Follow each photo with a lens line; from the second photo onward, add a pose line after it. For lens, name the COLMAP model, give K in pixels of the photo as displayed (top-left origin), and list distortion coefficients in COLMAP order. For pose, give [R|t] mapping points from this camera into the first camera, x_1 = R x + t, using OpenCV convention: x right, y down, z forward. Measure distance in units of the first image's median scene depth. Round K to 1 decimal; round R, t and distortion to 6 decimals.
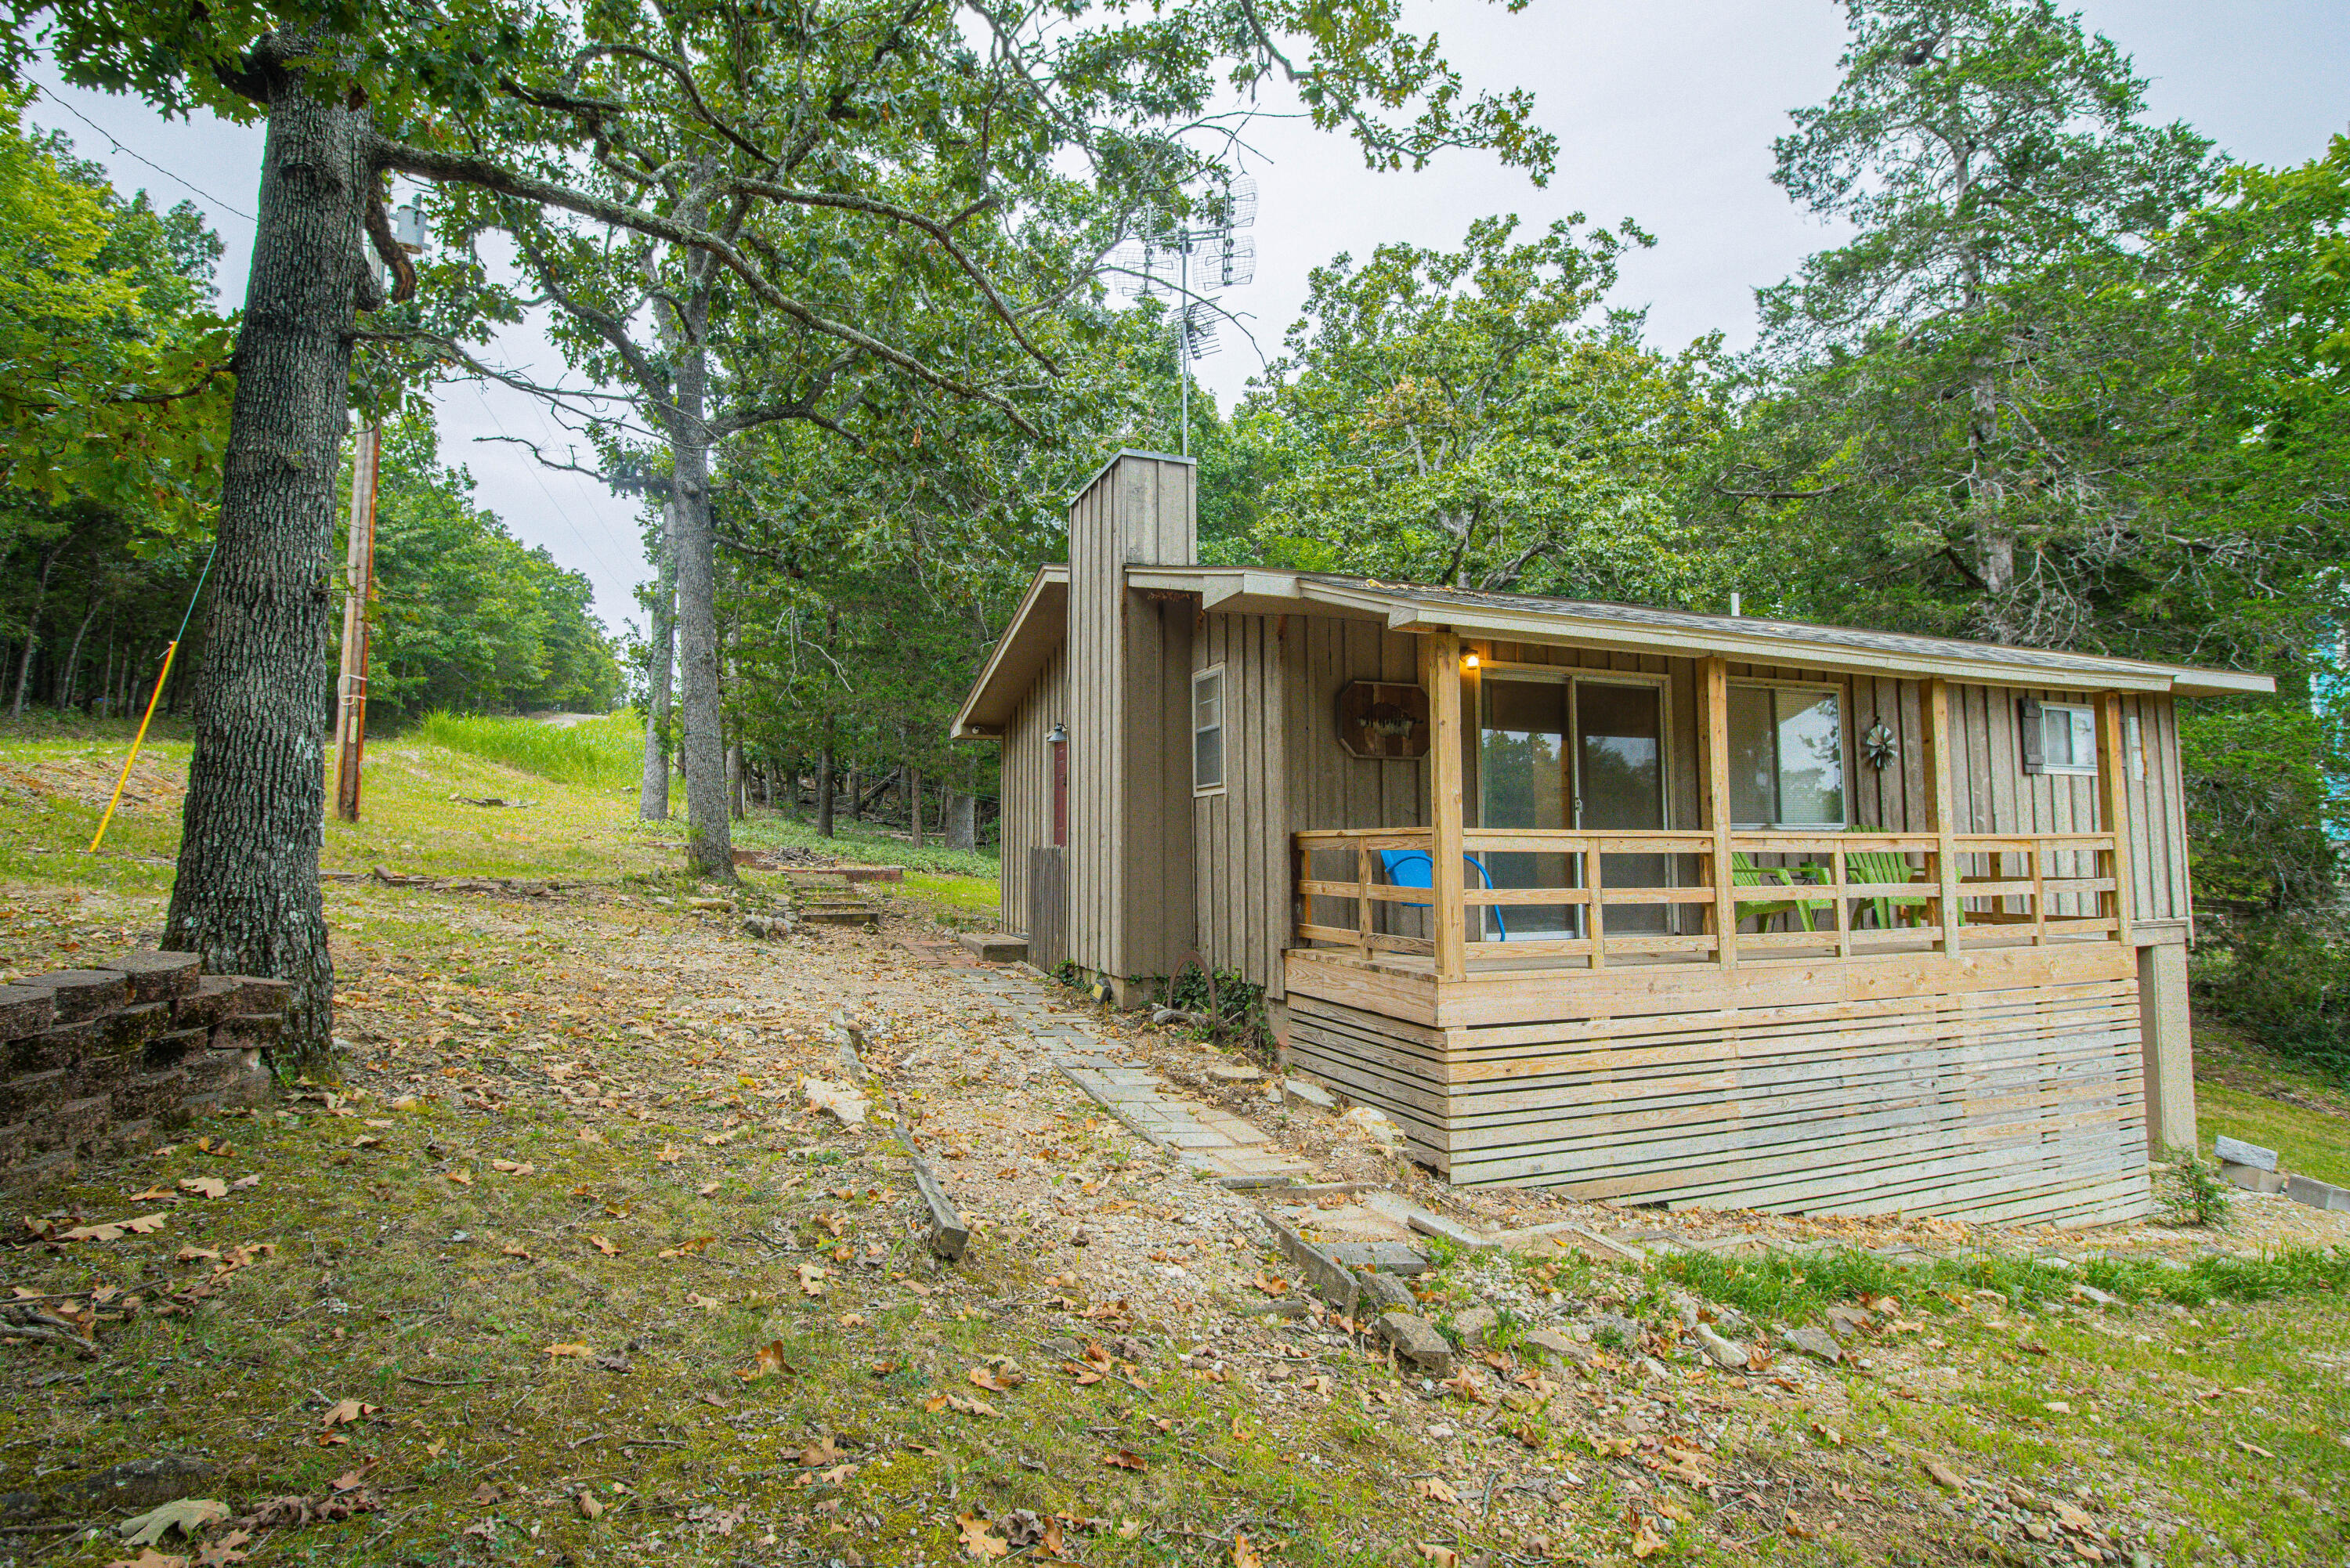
lens RADIAL K [[1107.1, 0, 1175.8], [0, 1107.1, 789.6], [0, 0, 1]] dist [0.000990, -0.011386]
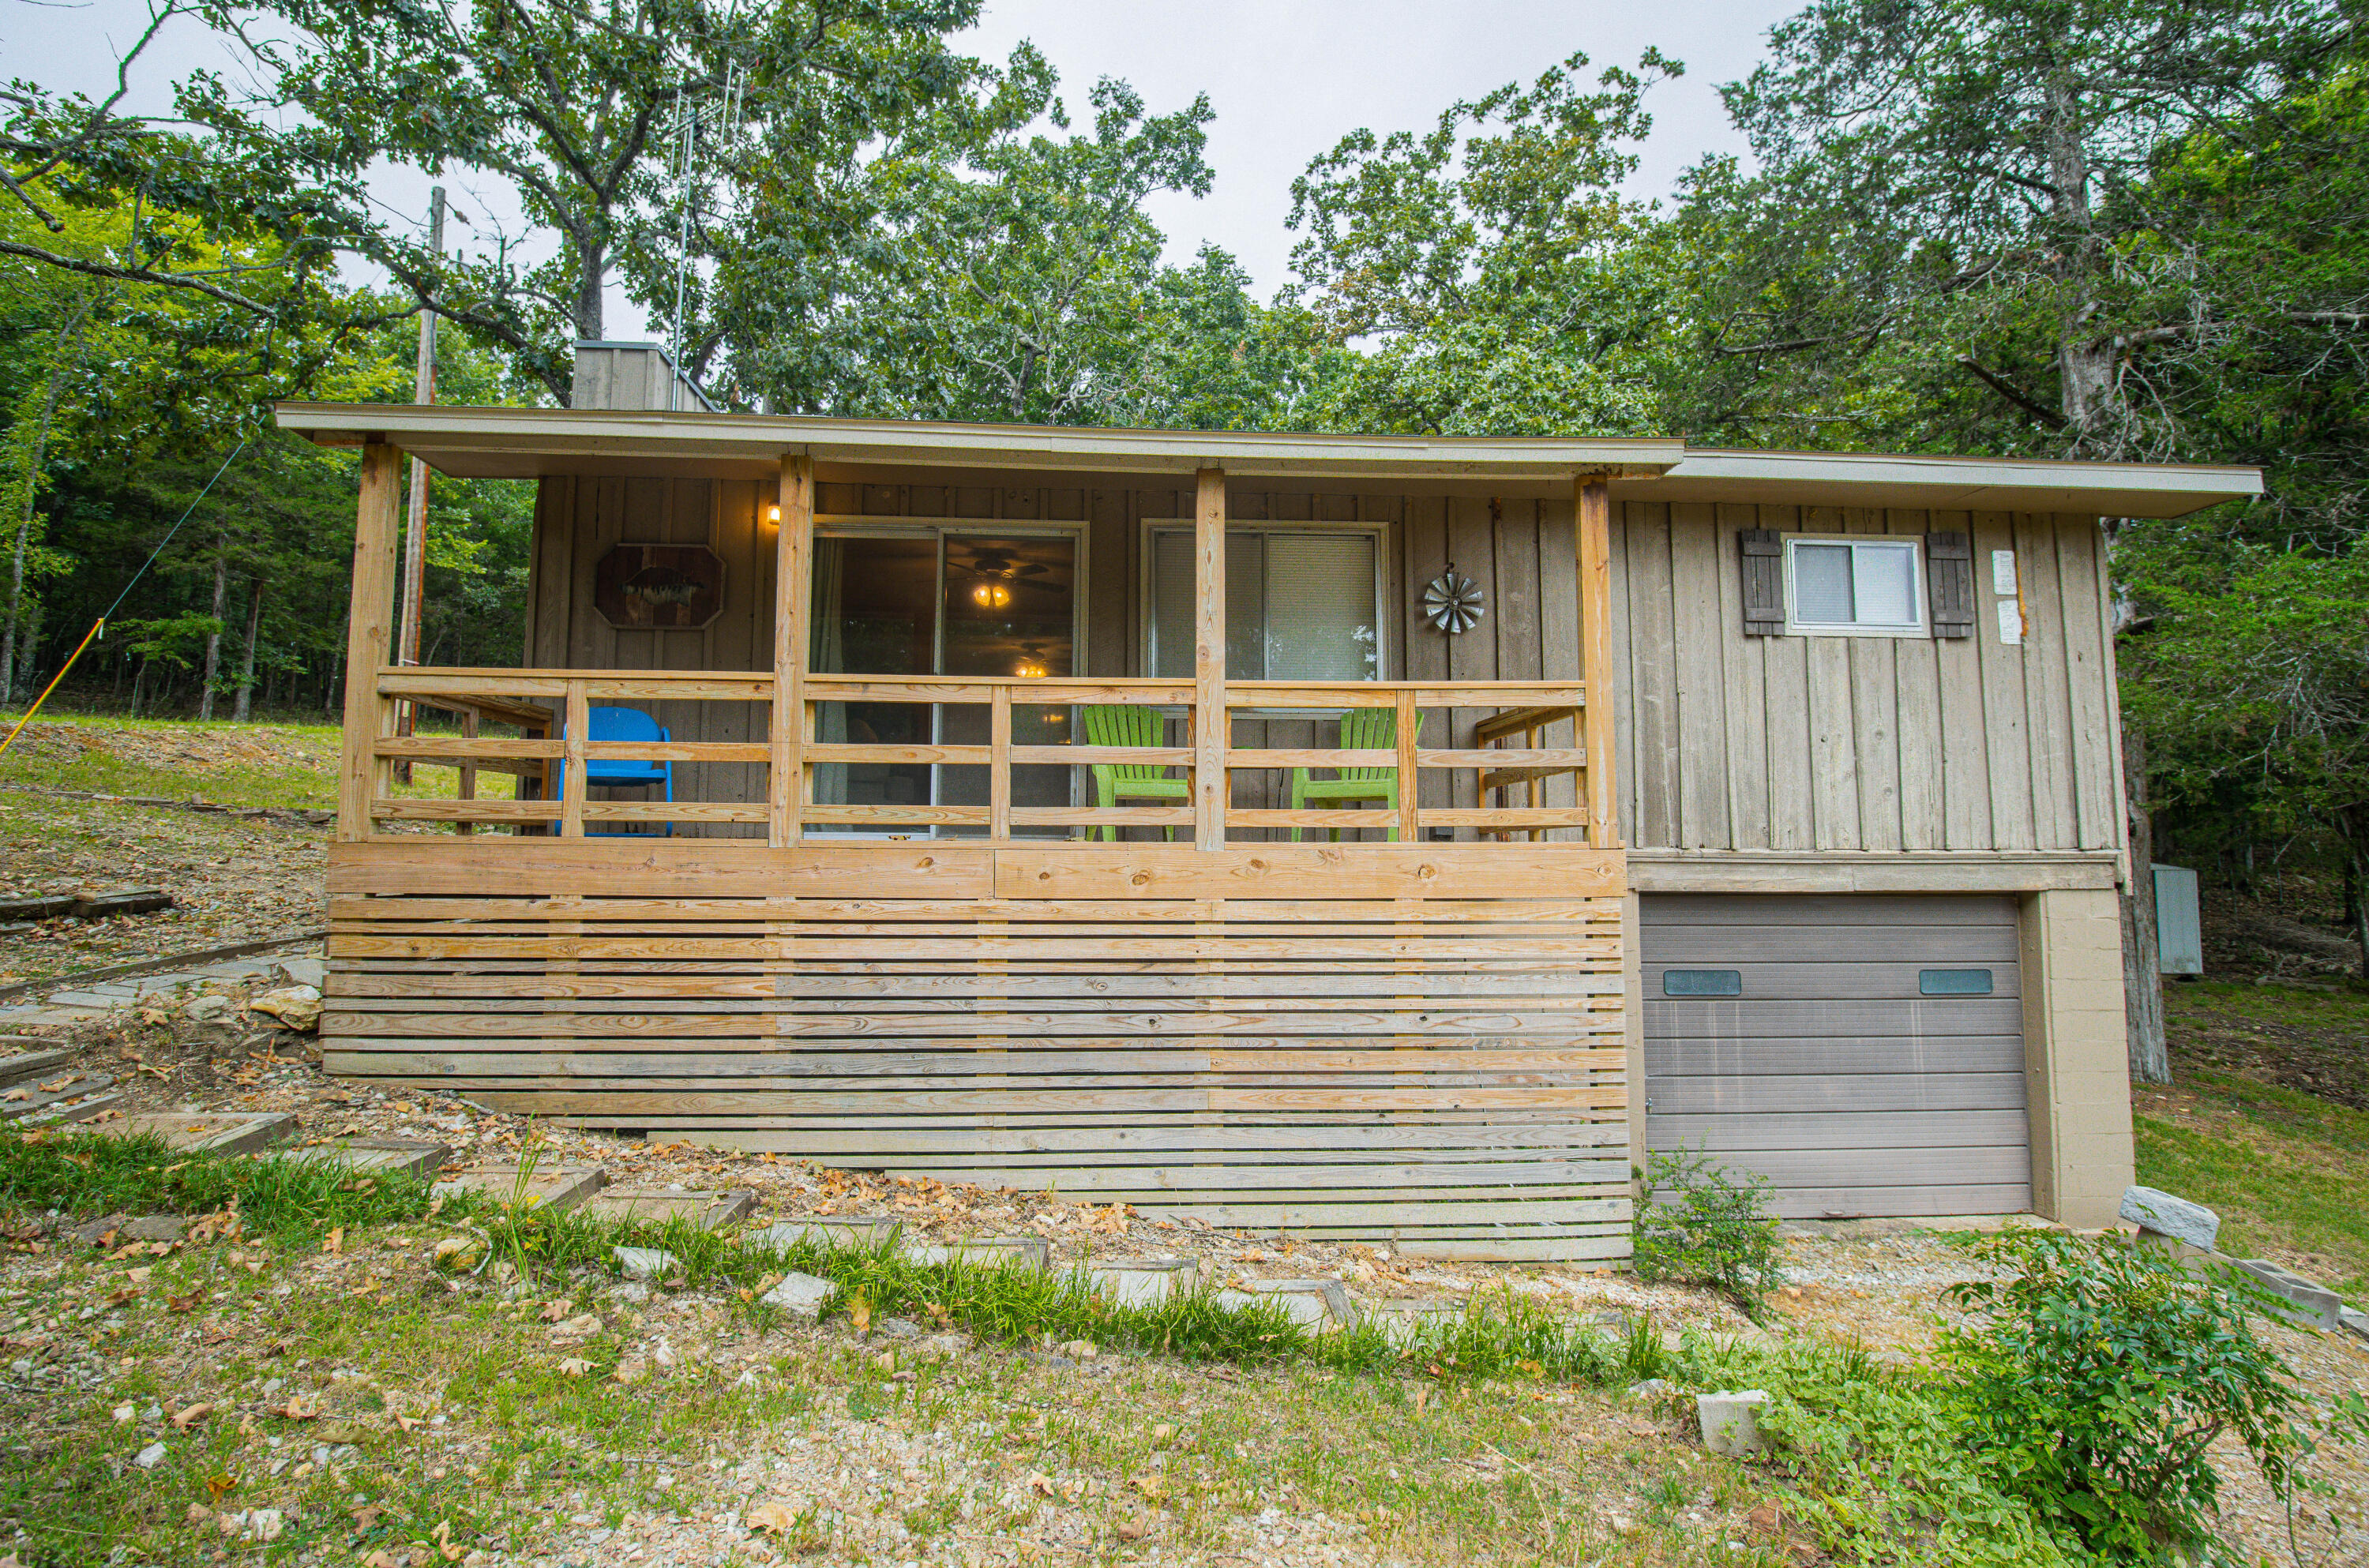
lens RADIAL K [[1116.0, 0, 1184.8], [0, 1116.0, 773.7], [0, 0, 1]] dist [0.000990, -0.011386]
pose [[0.949710, -0.020275, -0.312475, 0.910272], [0.013168, 0.999605, -0.024837, 0.120474], [0.312855, 0.019473, 0.949601, 0.304345]]
